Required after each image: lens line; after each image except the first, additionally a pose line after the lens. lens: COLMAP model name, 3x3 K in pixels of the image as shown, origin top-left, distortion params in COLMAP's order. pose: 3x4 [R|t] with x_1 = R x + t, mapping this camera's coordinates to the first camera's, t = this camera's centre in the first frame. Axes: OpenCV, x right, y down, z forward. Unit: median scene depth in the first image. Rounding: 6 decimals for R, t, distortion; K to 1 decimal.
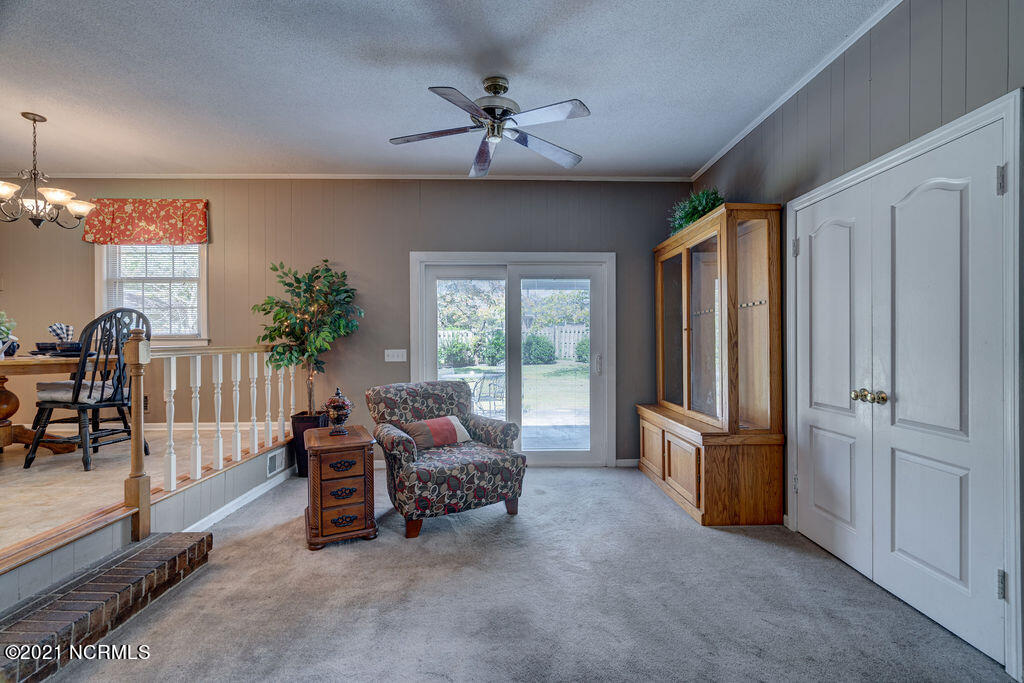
lens RADIAL K [[473.0, 0, 529.9], [0, 473.0, 342.7], [0, 0, 1]] dist [-0.003345, 0.000341]
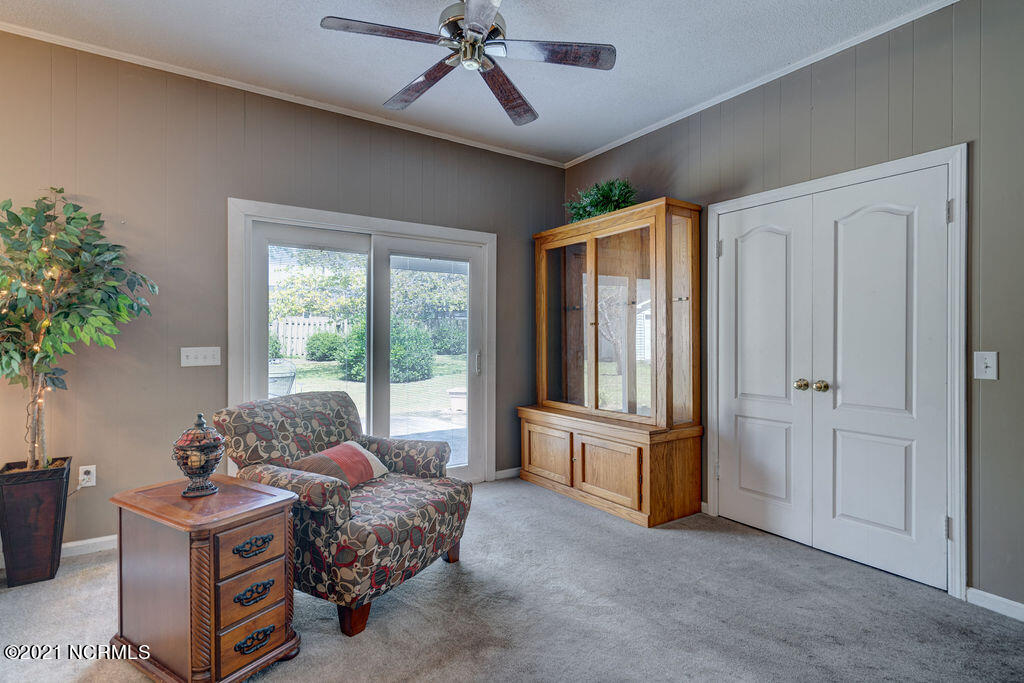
lens RADIAL K [[512.0, 0, 515.1], [0, 512.0, 339.0], [0, 0, 1]] dist [0.000937, -0.000134]
pose [[0.841586, 0.002233, 0.540118, -0.398502], [-0.003456, 0.999993, 0.001250, 0.001667], [-0.540112, -0.002919, 0.841588, 0.249723]]
